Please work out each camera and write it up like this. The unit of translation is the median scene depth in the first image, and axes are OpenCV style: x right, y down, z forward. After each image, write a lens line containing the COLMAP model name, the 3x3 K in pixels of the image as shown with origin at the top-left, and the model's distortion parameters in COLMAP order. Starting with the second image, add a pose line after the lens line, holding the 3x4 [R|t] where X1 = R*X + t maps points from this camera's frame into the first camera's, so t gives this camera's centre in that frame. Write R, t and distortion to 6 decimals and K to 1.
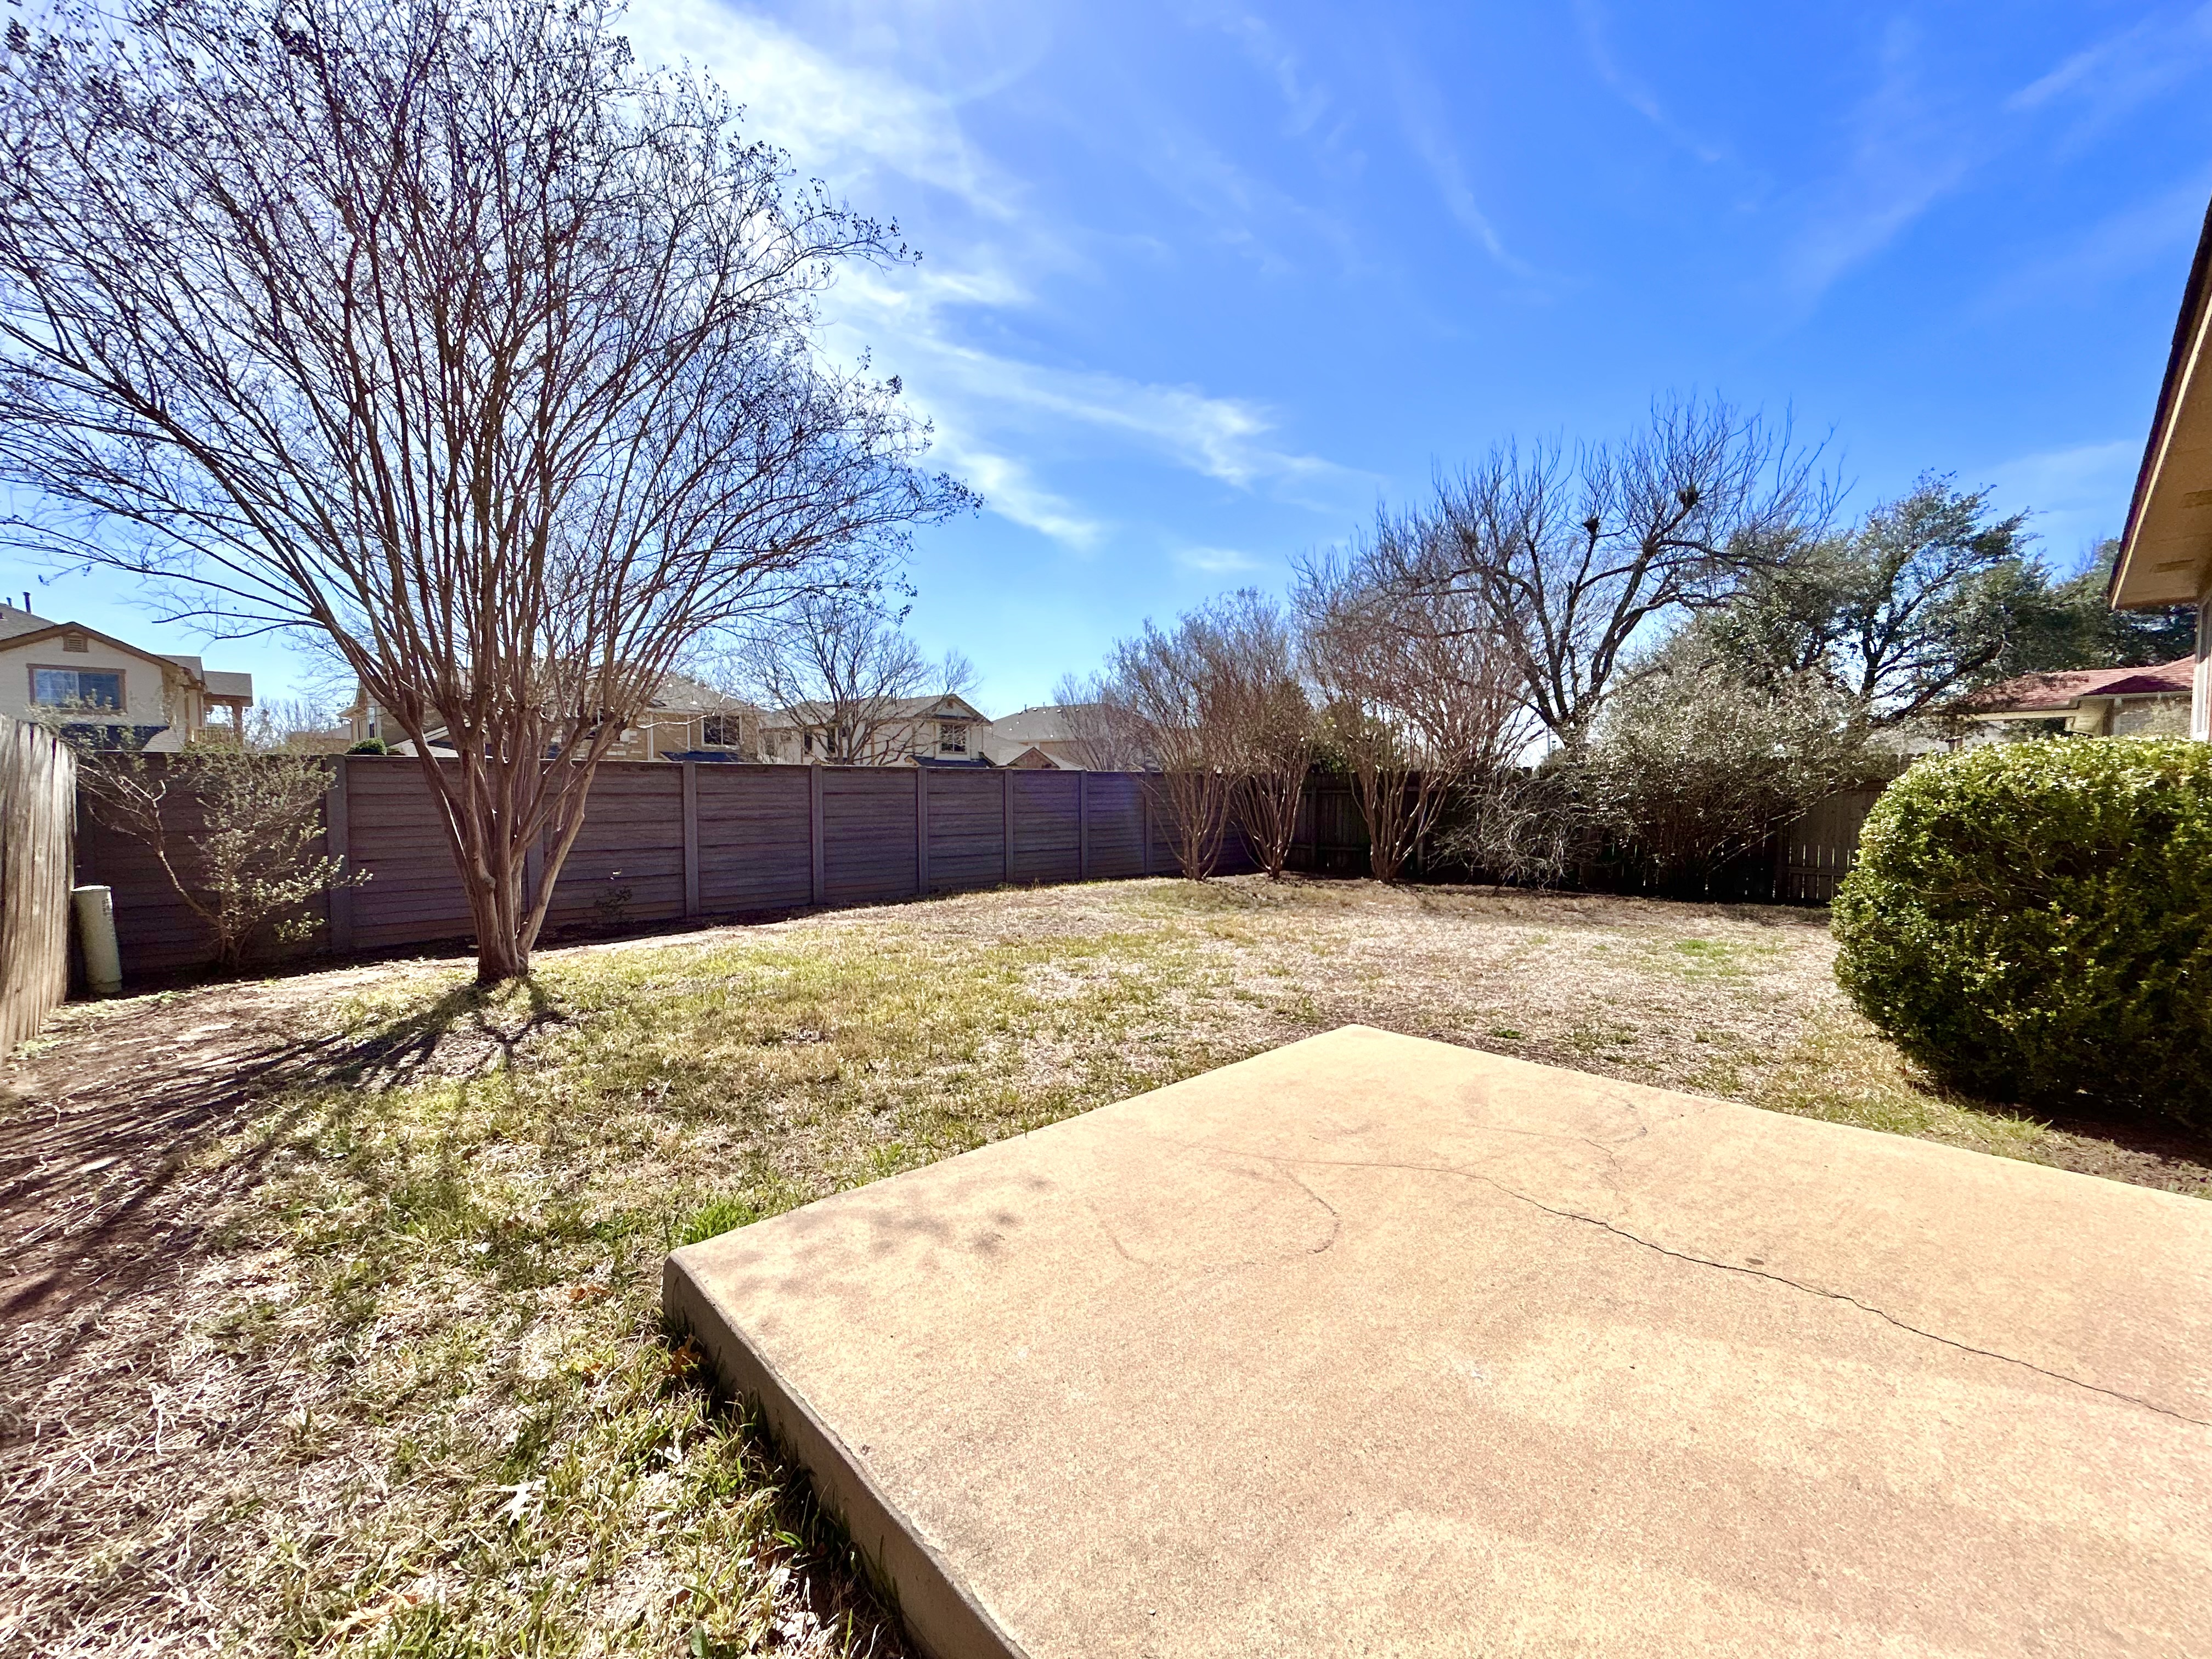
lens RADIAL K [[895.1, 0, 1100.8], [0, 895.1, 822.6], [0, 0, 1]] dist [0.001795, 0.000106]
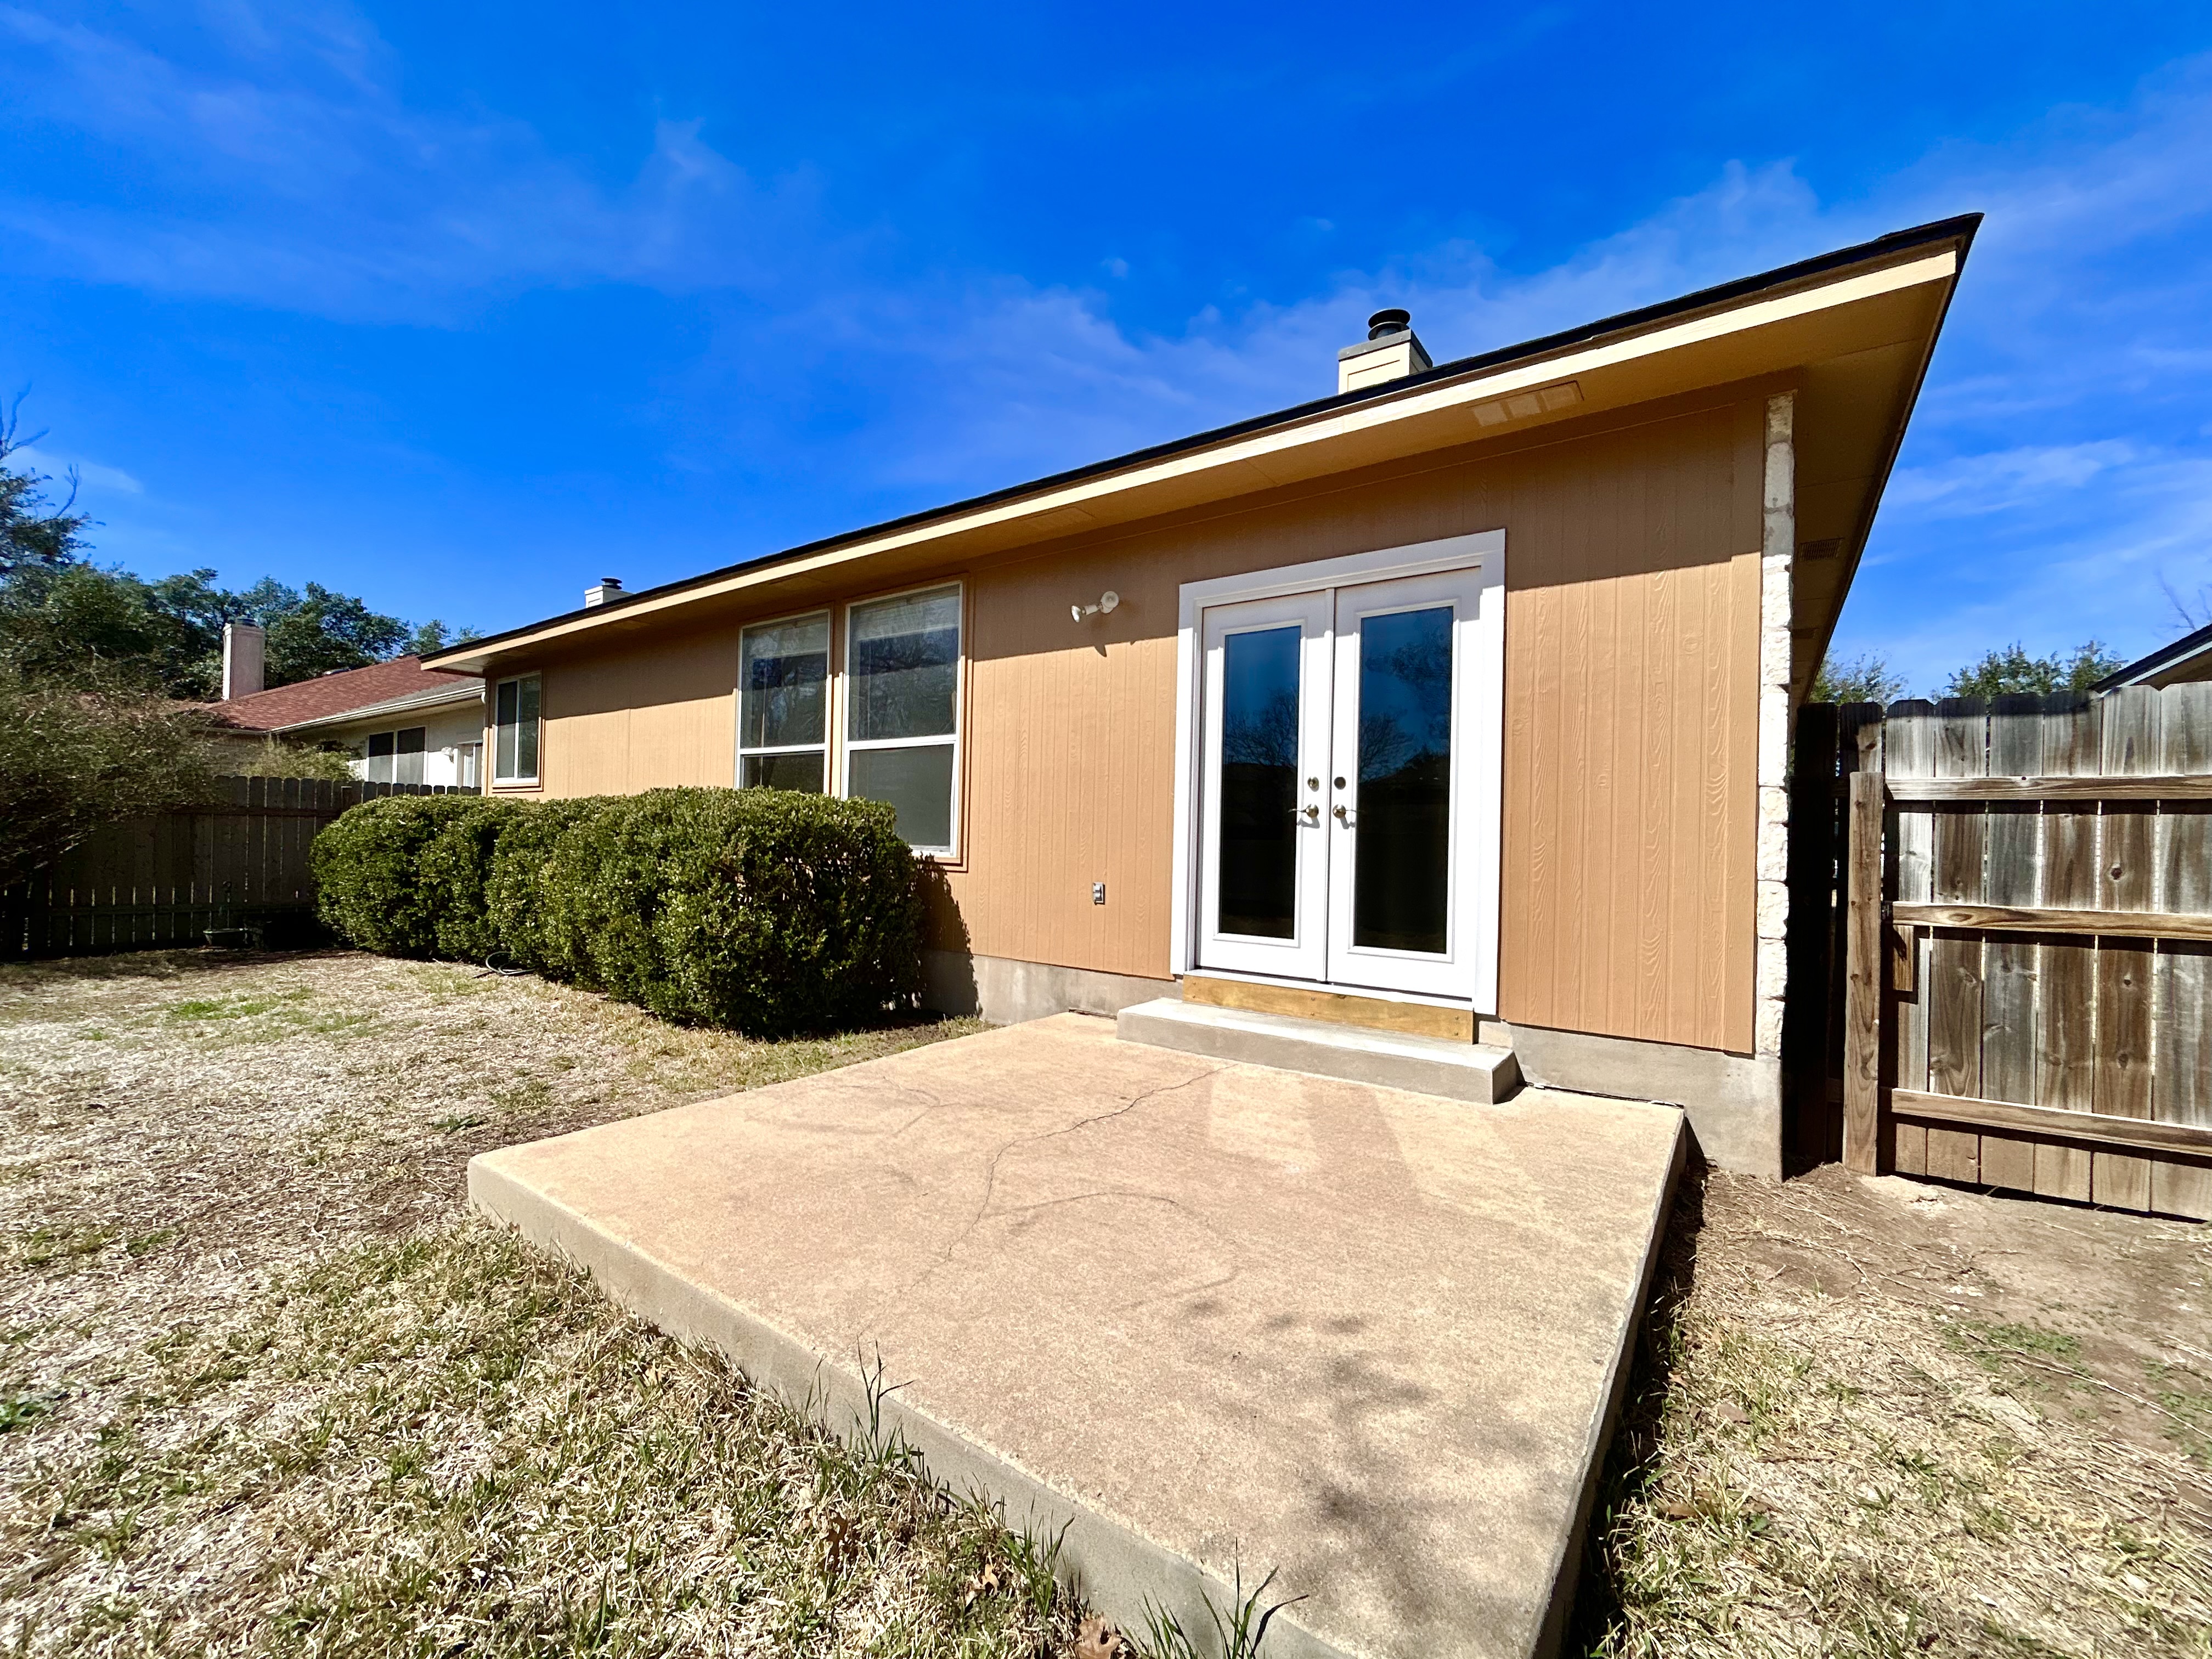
lens RADIAL K [[895.1, 0, 1099.0], [0, 895.1, 819.3], [0, 0, 1]] dist [0.001795, 0.000106]
pose [[-0.179695, 0.012188, 0.983647, -0.752728], [0.013949, 0.999854, -0.009841, -0.027801], [-0.983623, 0.011953, -0.179839, 1.037083]]
